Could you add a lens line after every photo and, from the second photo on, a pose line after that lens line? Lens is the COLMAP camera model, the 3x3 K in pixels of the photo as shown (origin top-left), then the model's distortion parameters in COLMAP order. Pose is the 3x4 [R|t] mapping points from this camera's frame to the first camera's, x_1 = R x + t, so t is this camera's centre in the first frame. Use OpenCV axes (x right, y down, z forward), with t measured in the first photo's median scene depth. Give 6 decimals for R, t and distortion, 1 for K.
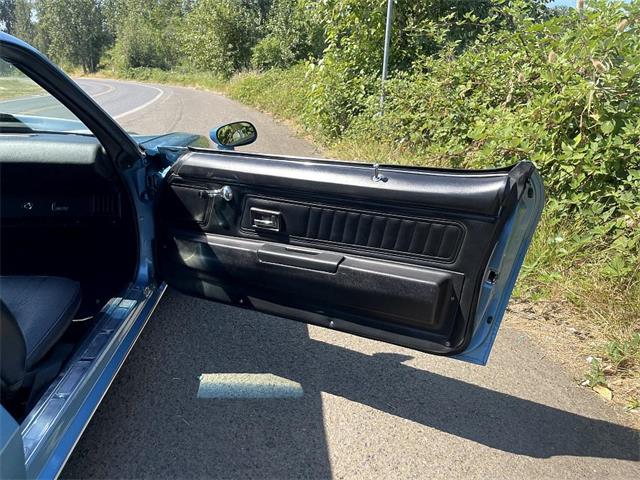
lens RADIAL K [[482.1, 0, 317.4], [0, 482.1, 238.0], [0, 0, 1]] dist [0.113084, -0.139974]
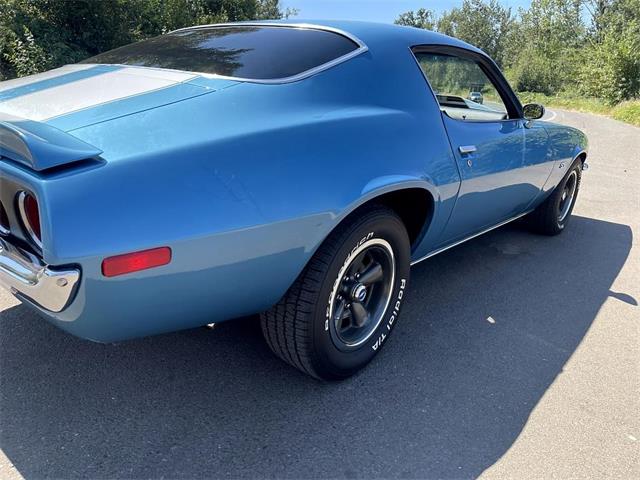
lens RADIAL K [[482.1, 0, 317.4], [0, 482.1, 238.0], [0, 0, 1]] dist [0.113084, -0.139974]
pose [[0.773442, 0.225490, -0.592403, 0.043924], [-0.250709, 0.967201, 0.040826, 0.119551], [0.582179, 0.116944, 0.804607, -0.349838]]
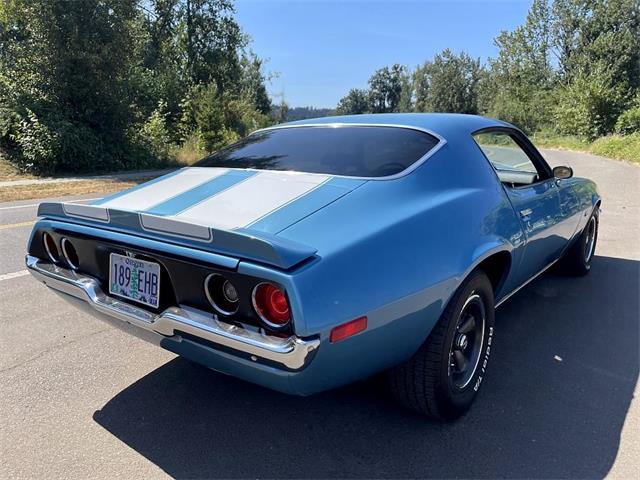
lens RADIAL K [[482.1, 0, 317.4], [0, 482.1, 238.0], [0, 0, 1]] dist [0.113084, -0.139974]
pose [[0.794880, 0.106884, -0.597278, 0.038885], [-0.179882, 0.981622, -0.063730, 0.120569], [0.579489, 0.158097, 0.799498, -0.367040]]
